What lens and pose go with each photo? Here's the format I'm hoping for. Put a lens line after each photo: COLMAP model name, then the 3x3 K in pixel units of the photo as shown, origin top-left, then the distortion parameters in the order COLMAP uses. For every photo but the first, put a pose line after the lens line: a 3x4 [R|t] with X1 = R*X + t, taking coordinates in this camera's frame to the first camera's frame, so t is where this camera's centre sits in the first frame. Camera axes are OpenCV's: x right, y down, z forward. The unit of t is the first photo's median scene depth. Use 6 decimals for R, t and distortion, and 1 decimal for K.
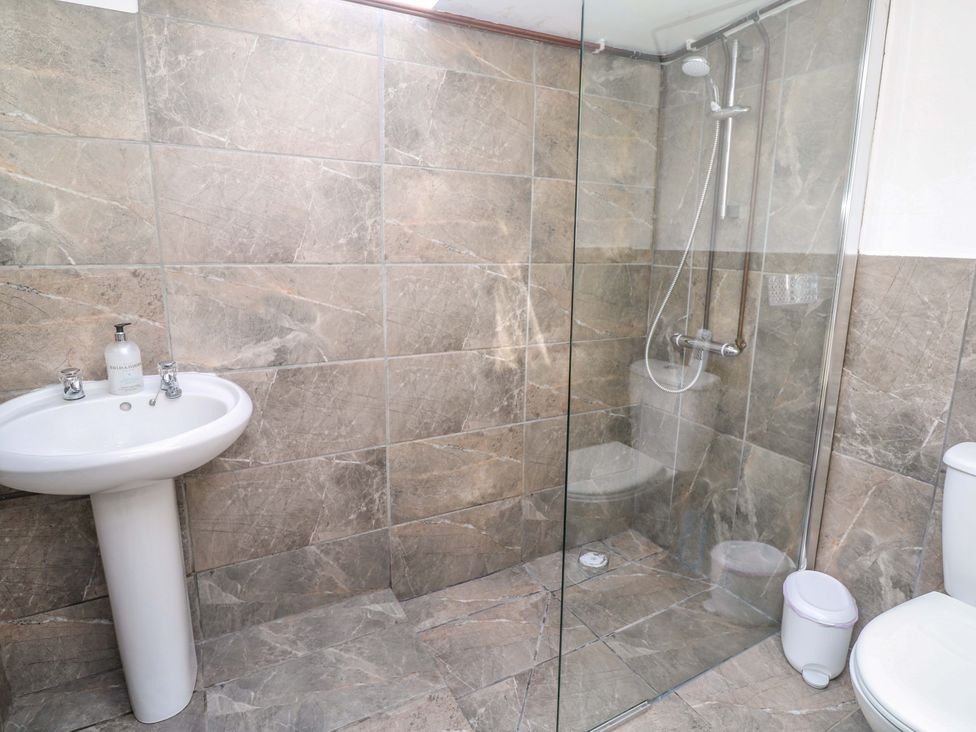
lens RADIAL K [[546.4, 0, 487.3], [0, 546.4, 359.9], [0, 0, 1]] dist [0.005536, -0.006111]
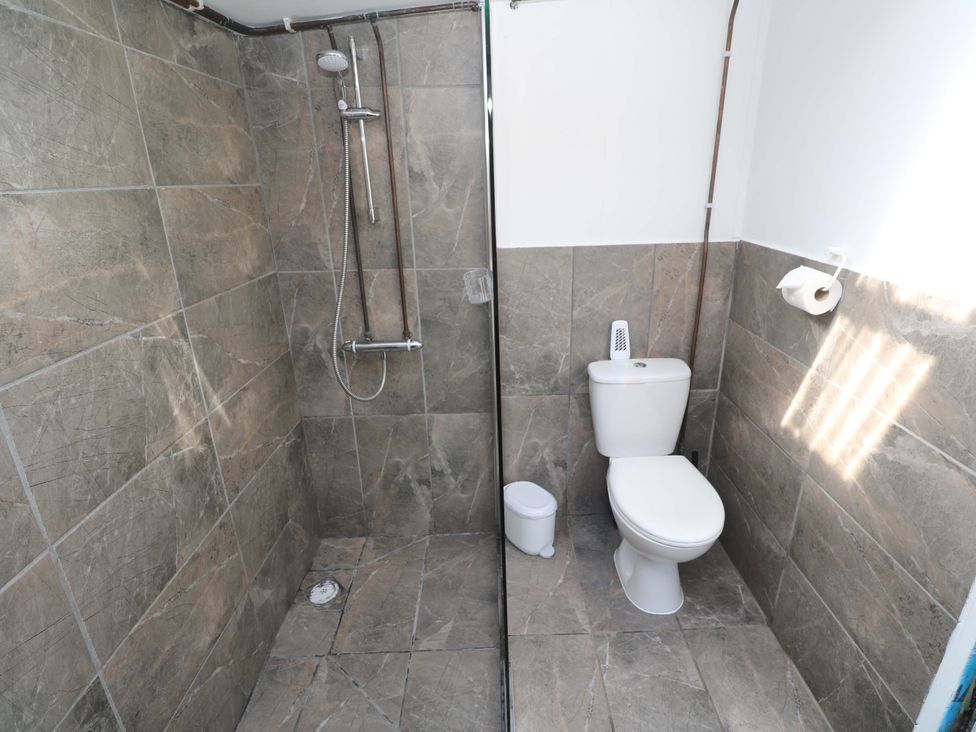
lens RADIAL K [[512.7, 0, 495.7], [0, 512.7, 365.0], [0, 0, 1]] dist [0.002804, -0.012493]
pose [[0.467119, -0.332920, 0.819124, -0.321559], [0.225362, 0.940639, 0.253792, -0.197324], [-0.854992, 0.066049, 0.514418, 0.333330]]
